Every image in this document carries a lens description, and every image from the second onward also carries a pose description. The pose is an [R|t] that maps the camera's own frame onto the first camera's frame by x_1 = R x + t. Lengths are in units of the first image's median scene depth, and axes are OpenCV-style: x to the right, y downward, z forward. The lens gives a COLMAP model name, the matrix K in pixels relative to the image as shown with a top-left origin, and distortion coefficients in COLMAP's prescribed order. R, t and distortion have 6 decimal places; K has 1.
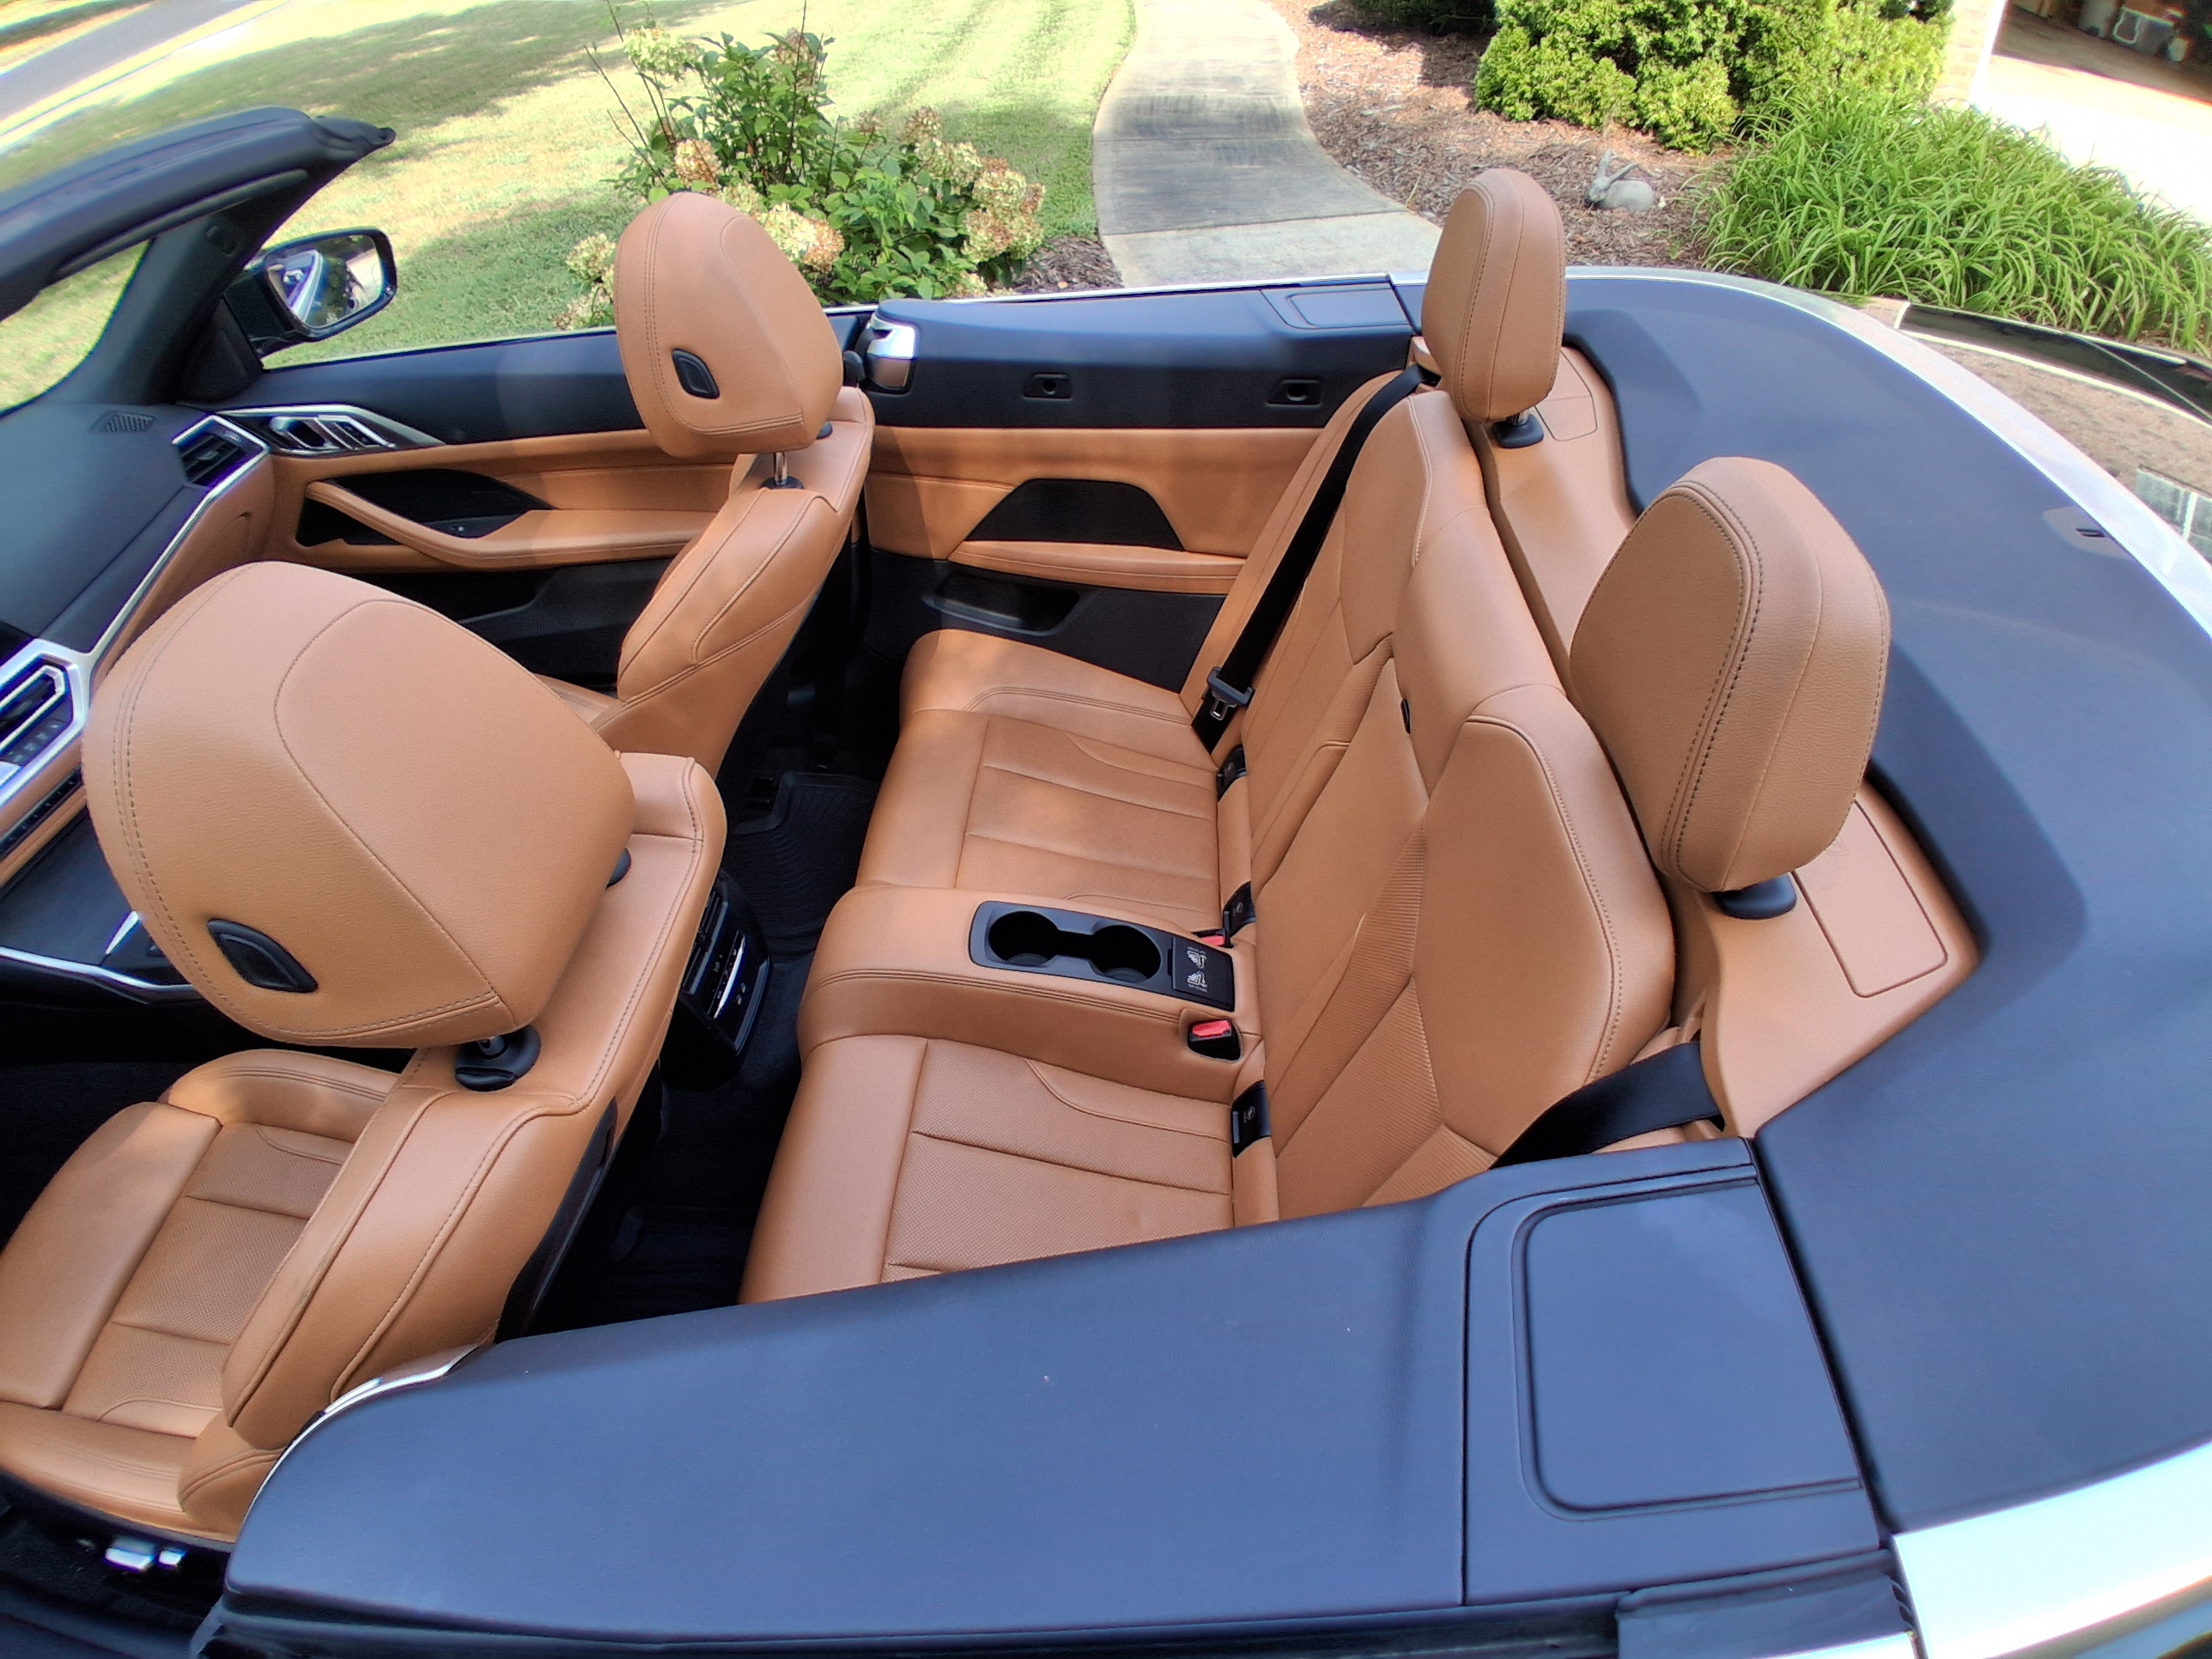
lens RADIAL K [[1150.9, 0, 1135.3], [0, 1150.9, 831.7], [0, 0, 1]] dist [-0.001773, -0.044113]
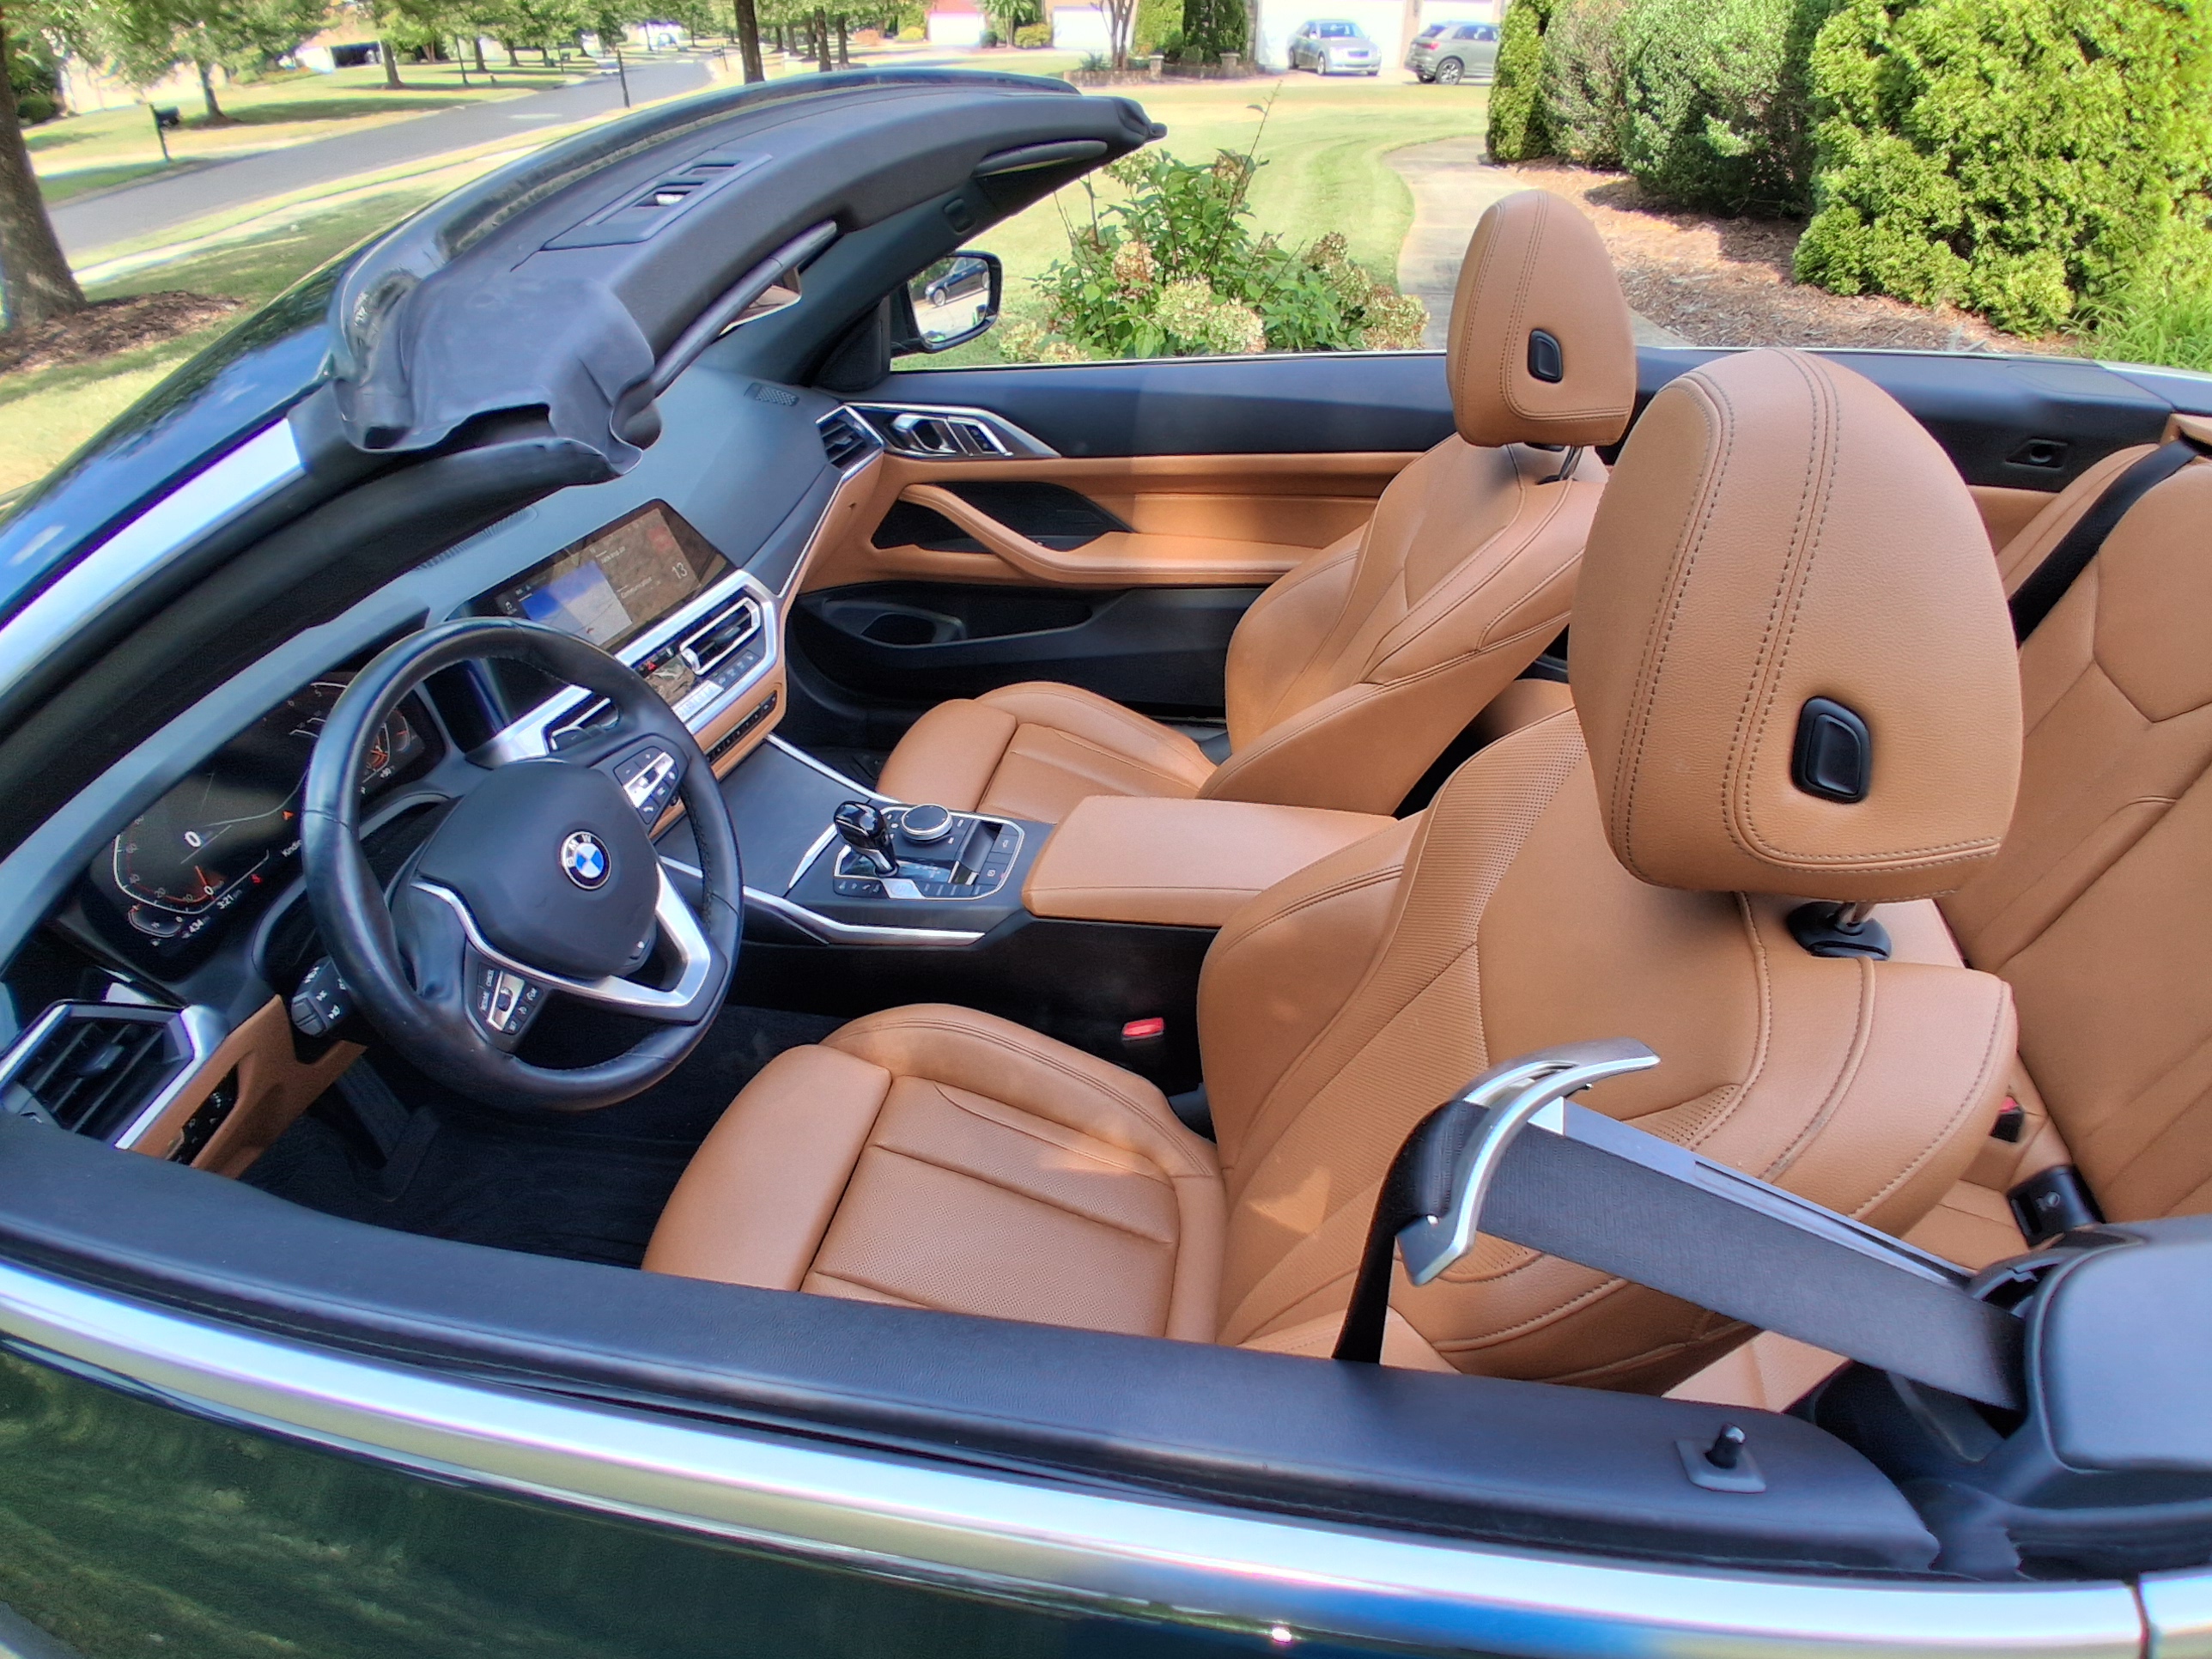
lens RADIAL K [[1150.9, 0, 1135.3], [0, 1150.9, 831.7], [0, 0, 1]] dist [-0.001773, -0.044113]
pose [[0.986559, 0.108289, -0.122374, -0.113142], [-0.121981, 0.986355, -0.110563, 0.030437], [0.108732, 0.124004, 0.986306, 0.006874]]
